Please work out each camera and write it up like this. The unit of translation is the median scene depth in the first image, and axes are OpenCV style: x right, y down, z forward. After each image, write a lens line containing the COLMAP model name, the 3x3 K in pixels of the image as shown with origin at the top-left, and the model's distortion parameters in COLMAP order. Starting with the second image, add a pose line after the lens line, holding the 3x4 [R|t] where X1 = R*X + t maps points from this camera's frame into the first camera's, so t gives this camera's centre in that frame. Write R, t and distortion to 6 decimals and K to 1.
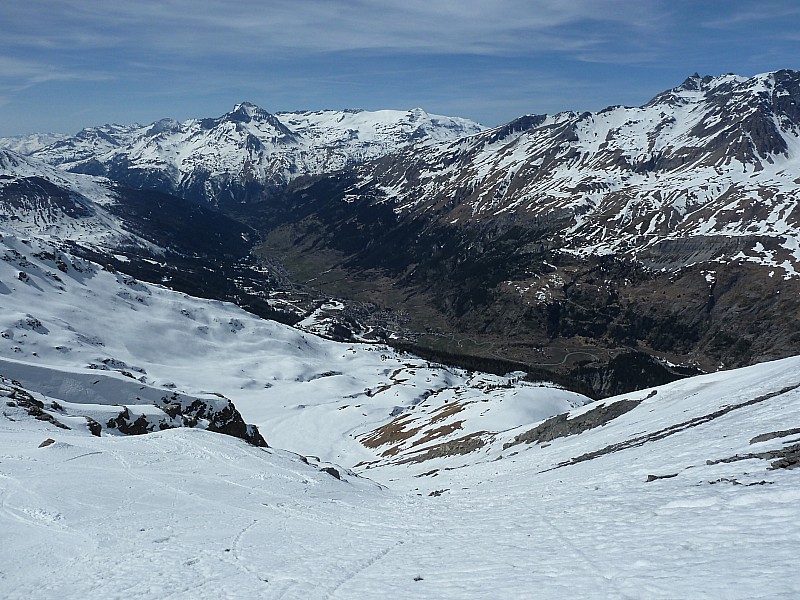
lens RADIAL K [[614.0, 0, 402.3], [0, 614.0, 297.6], [0, 0, 1]] dist [-0.032505, 0.014387]
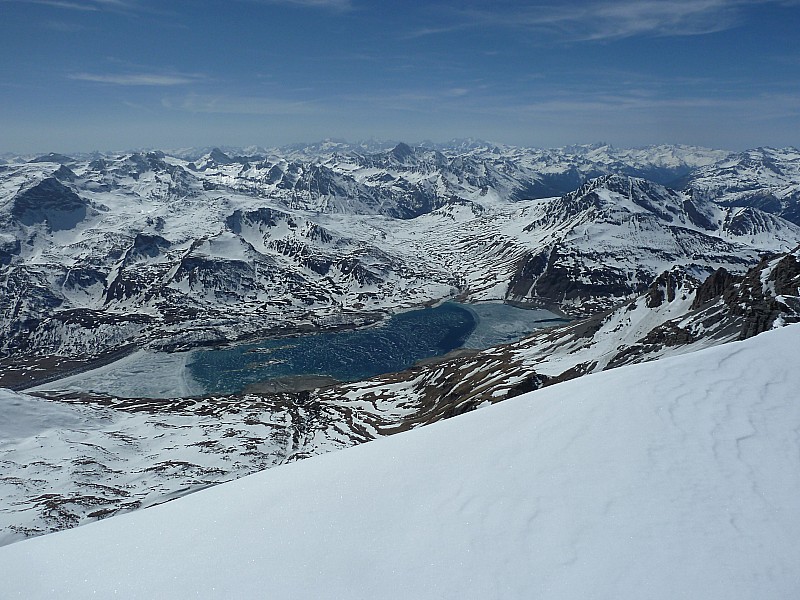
lens RADIAL K [[614.0, 0, 401.6], [0, 614.0, 299.1], [0, 0, 1]] dist [-0.032505, 0.014387]
pose [[0.622768, 0.201377, -0.756047, -0.099264], [-0.205560, 0.974476, 0.090234, -0.025842], [0.754921, 0.099218, 0.648268, -0.103766]]
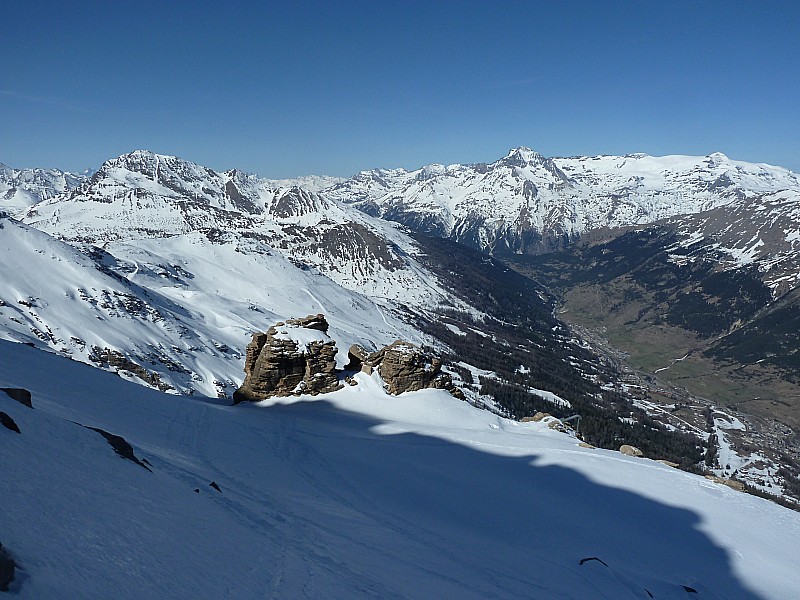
lens RADIAL K [[614.0, 0, 398.7], [0, 614.0, 300.4], [0, 0, 1]] dist [-0.032505, 0.014387]
pose [[0.928231, 0.081029, -0.363072, -0.080736], [-0.104953, 0.993384, -0.046624, -0.019439], [0.356892, 0.081383, 0.930594, 0.072009]]
